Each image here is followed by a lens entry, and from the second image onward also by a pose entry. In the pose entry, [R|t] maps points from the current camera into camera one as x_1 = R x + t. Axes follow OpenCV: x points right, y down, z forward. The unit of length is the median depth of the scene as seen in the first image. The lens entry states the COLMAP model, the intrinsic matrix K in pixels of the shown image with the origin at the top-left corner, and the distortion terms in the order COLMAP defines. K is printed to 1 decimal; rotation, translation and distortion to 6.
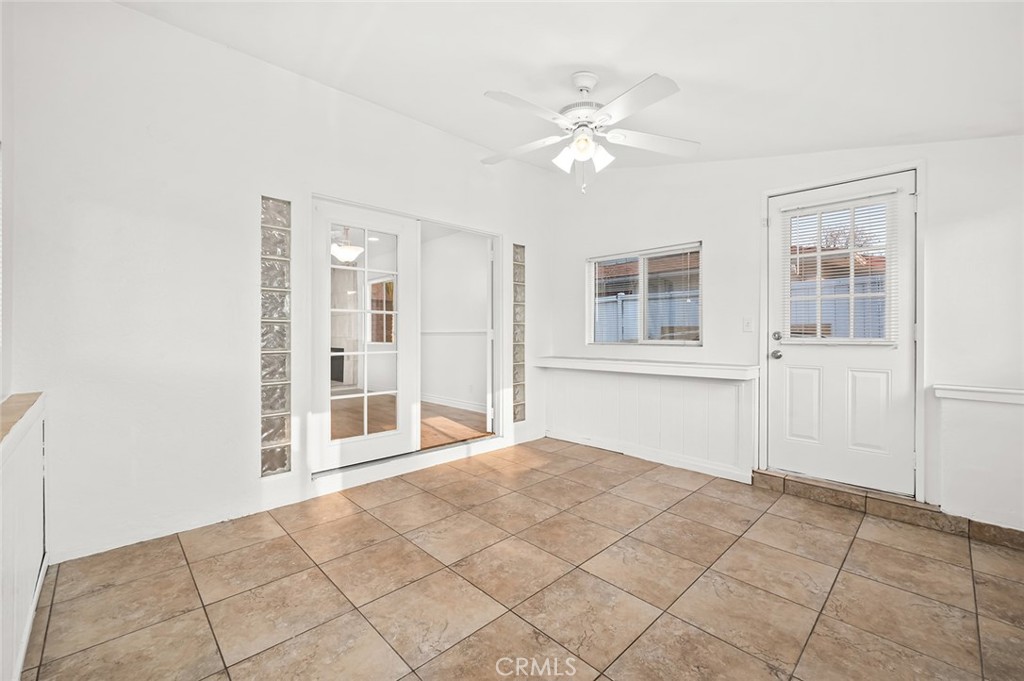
lens RADIAL K [[421.7, 0, 520.5], [0, 421.7, 334.1], [0, 0, 1]] dist [0.003872, 0.000407]
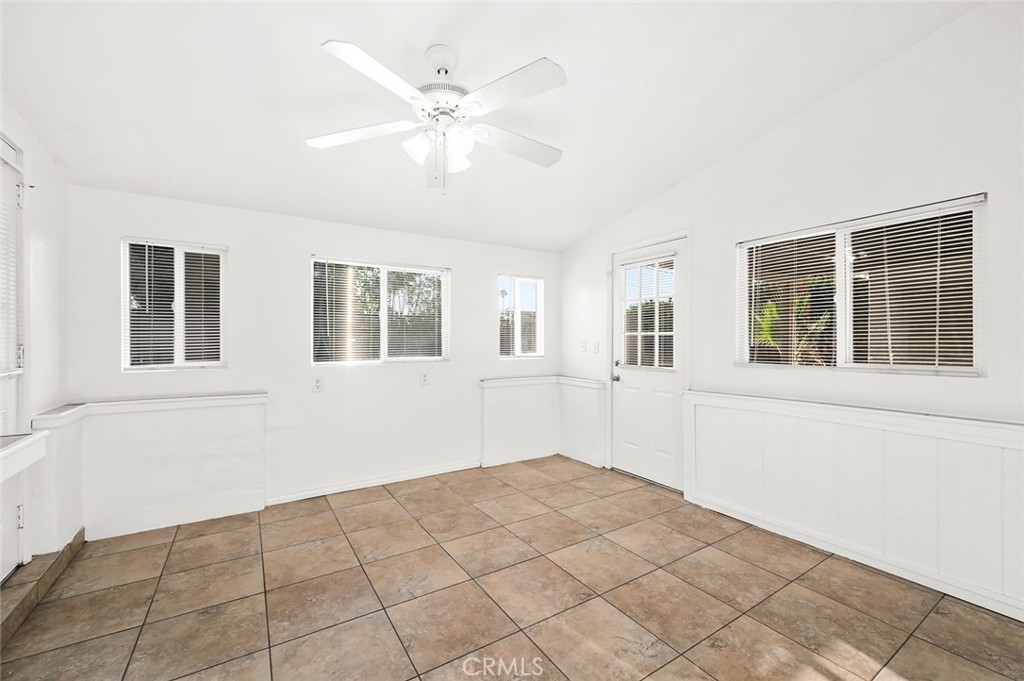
lens RADIAL K [[421.7, 0, 518.7], [0, 421.7, 341.7], [0, 0, 1]] dist [0.003872, 0.000407]
pose [[-0.980467, -0.002369, 0.196669, -0.180535], [-0.000911, 0.999971, 0.007504, -0.046930], [-0.196681, 0.007178, -0.980441, 1.973881]]
